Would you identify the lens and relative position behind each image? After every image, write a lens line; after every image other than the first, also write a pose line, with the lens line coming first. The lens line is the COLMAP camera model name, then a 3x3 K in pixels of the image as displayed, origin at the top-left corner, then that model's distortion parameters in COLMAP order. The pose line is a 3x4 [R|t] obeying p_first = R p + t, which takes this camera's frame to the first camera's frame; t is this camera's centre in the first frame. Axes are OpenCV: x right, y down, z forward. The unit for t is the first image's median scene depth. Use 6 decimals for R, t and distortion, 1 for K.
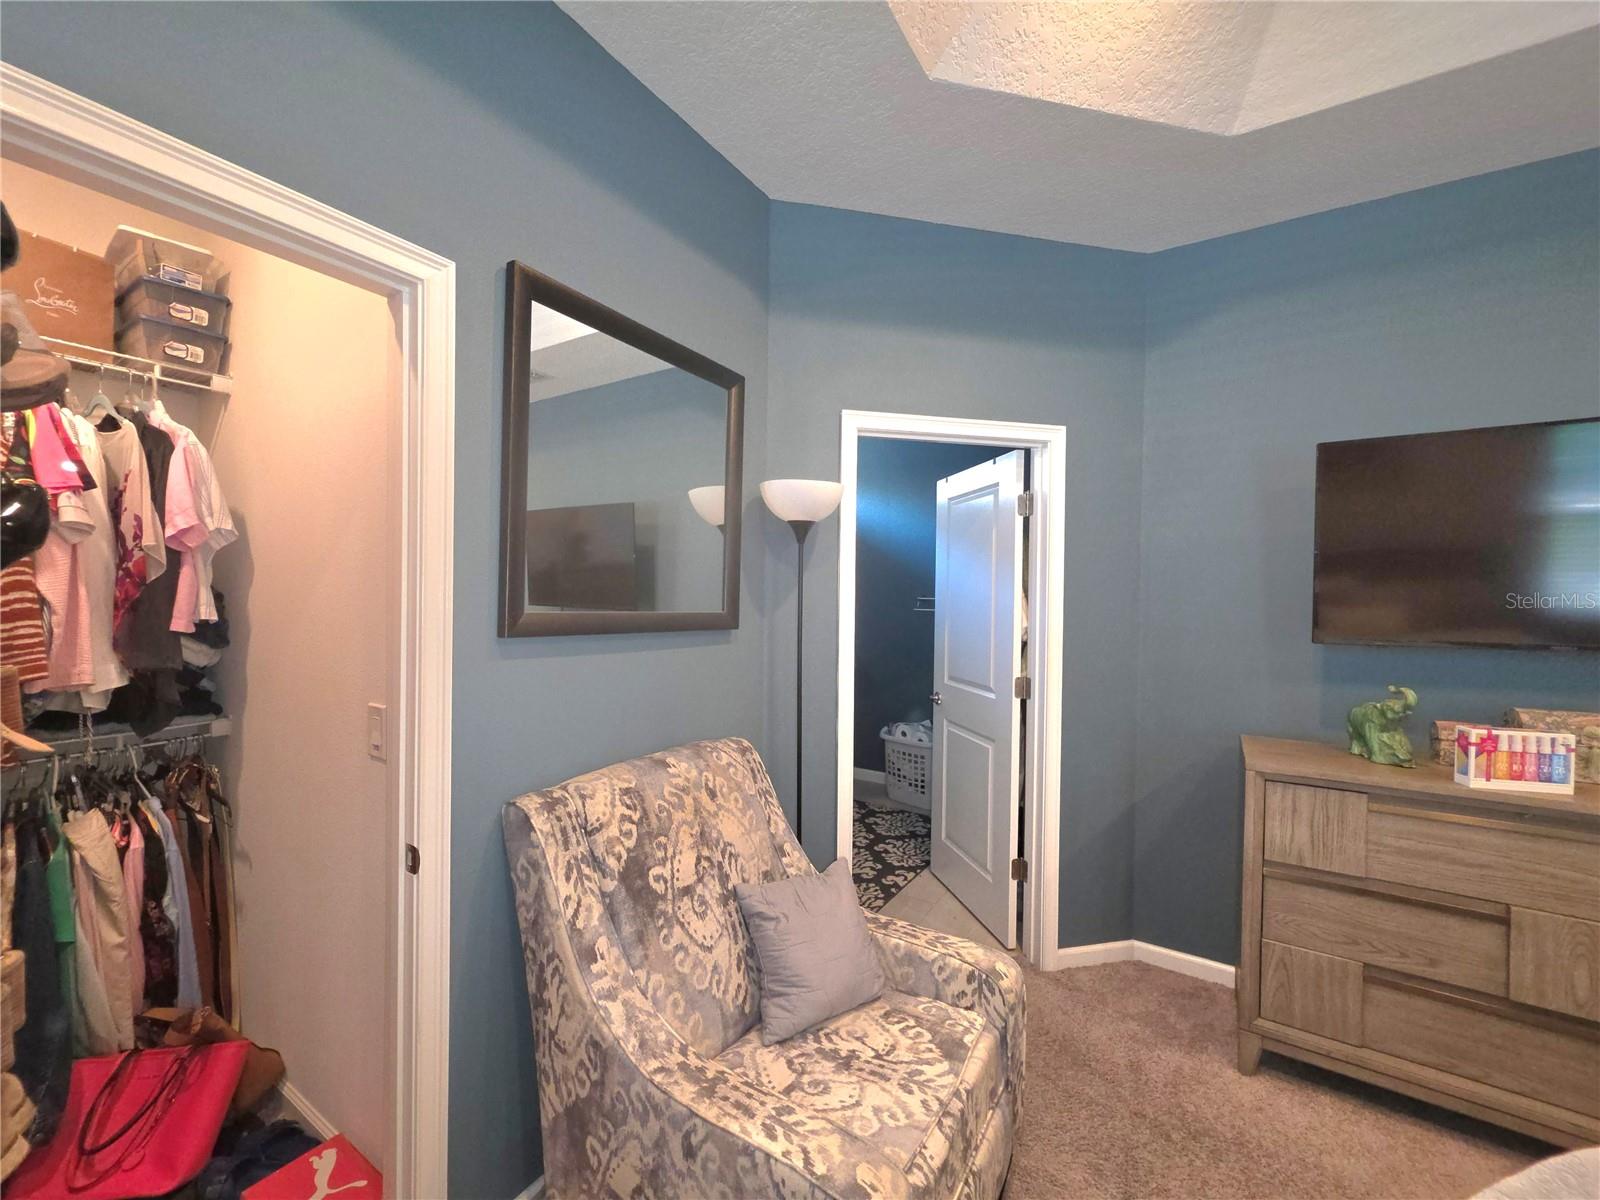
lens RADIAL K [[638.0, 0, 801.1], [0, 638.0, 598.6], [0, 0, 1]] dist [0.004602, -0.000100]
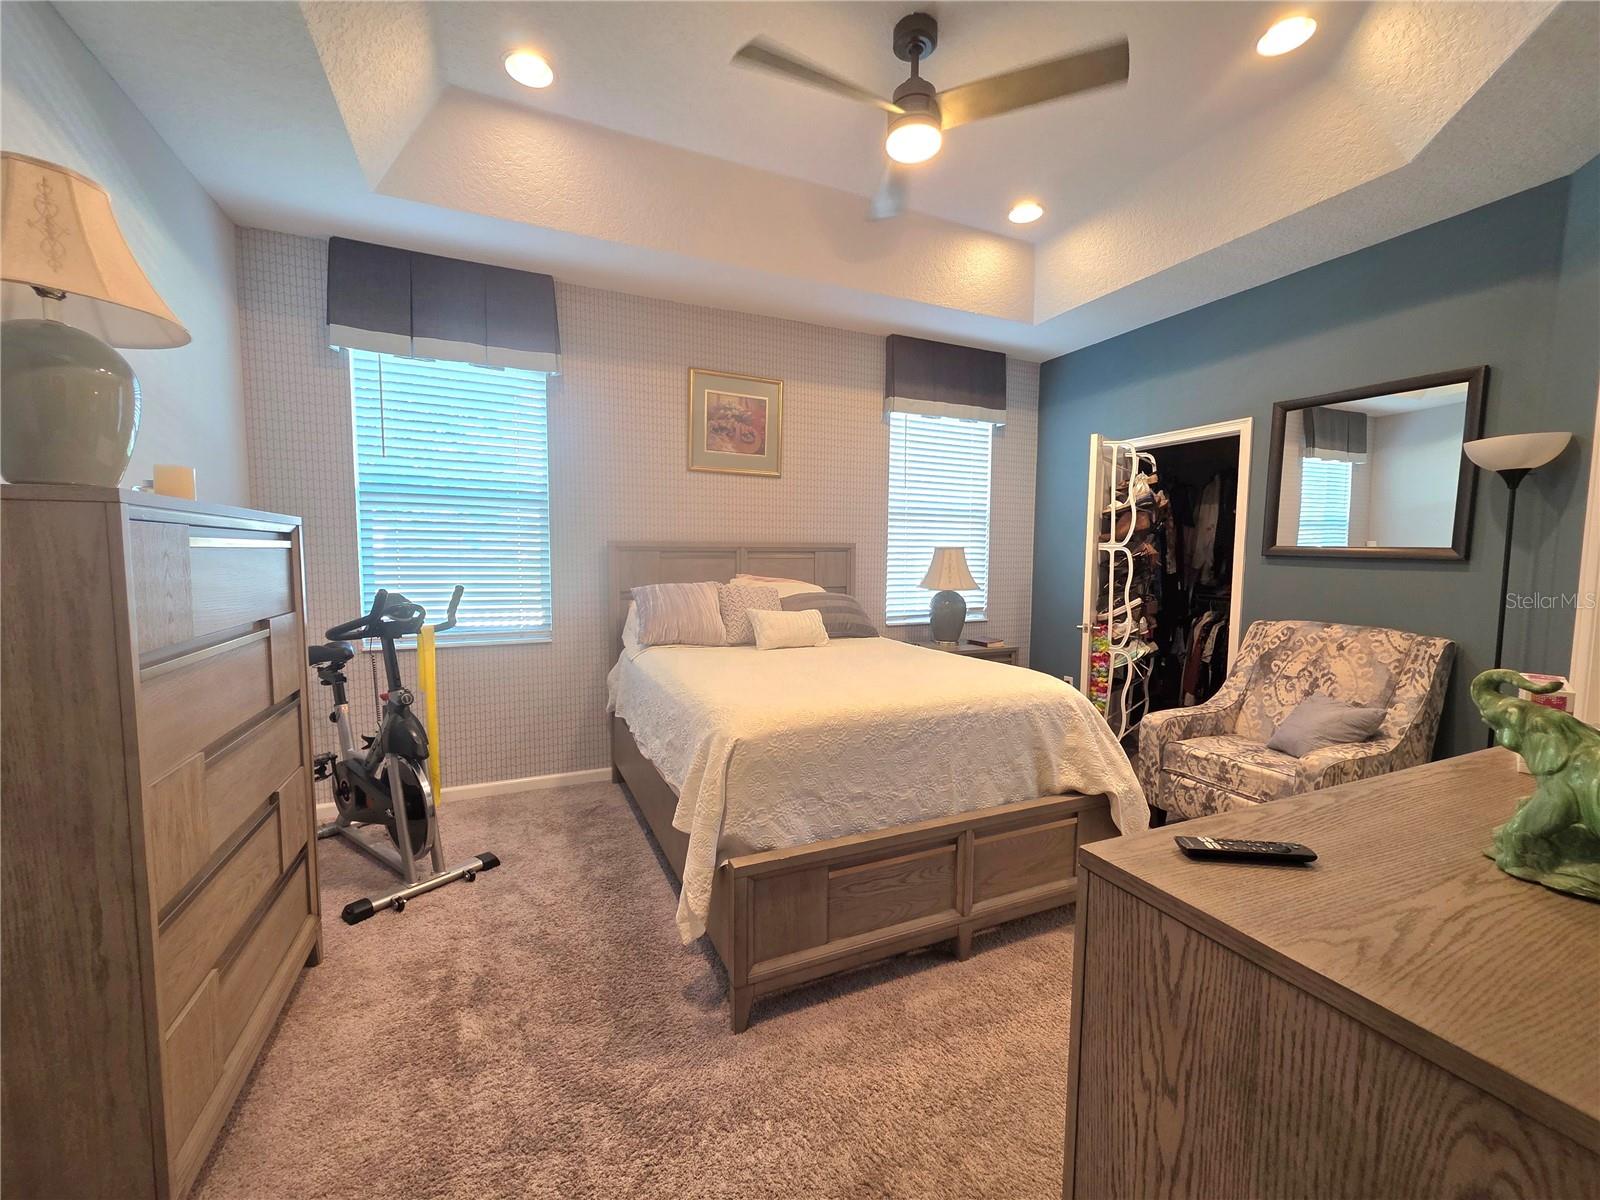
lens RADIAL K [[638.0, 0, 800.1], [0, 638.0, 600.4], [0, 0, 1]] dist [0.004602, -0.000100]
pose [[-0.545627, 0.042252, -0.836962, 2.552198], [-0.027583, 0.997282, 0.068327, 0.111200], [0.837574, 0.060367, -0.542978, 0.822901]]
